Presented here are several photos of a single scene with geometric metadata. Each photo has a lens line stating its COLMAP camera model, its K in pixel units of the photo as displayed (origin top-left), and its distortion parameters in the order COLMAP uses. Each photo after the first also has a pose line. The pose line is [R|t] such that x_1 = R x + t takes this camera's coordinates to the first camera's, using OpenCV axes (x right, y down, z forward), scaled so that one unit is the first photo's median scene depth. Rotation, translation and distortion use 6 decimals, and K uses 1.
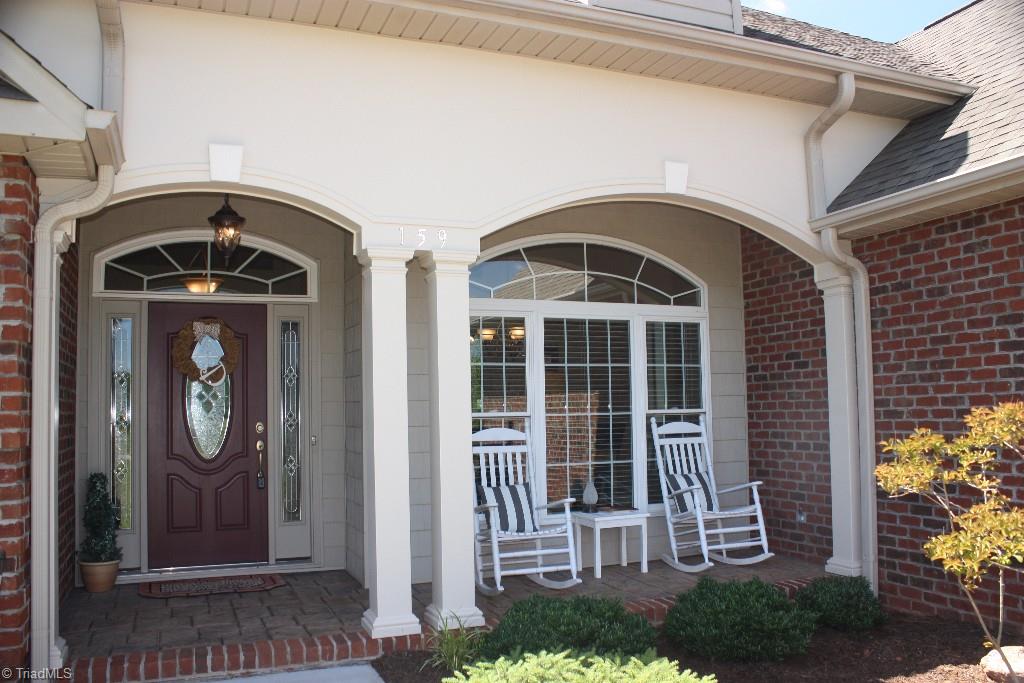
lens RADIAL K [[852.8, 0, 515.5], [0, 852.8, 351.6], [0, 0, 1]] dist [-0.172370, 0.165394]
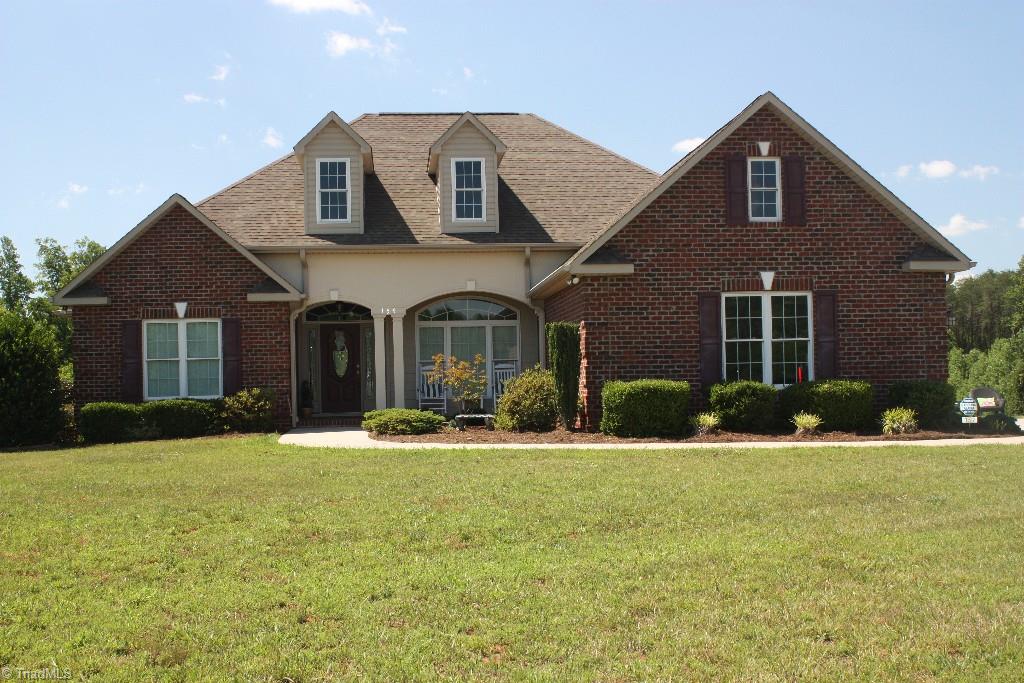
lens RADIAL K [[1193.3, 0, 512.0], [0, 1193.3, 341.5], [0, 0, 1]] dist [-0.113926, 0.188220]
pose [[0.955909, -0.007476, -0.293569, 1.614838], [0.021542, 0.998768, 0.044710, -0.190548], [0.292873, -0.049063, 0.954892, -3.167742]]
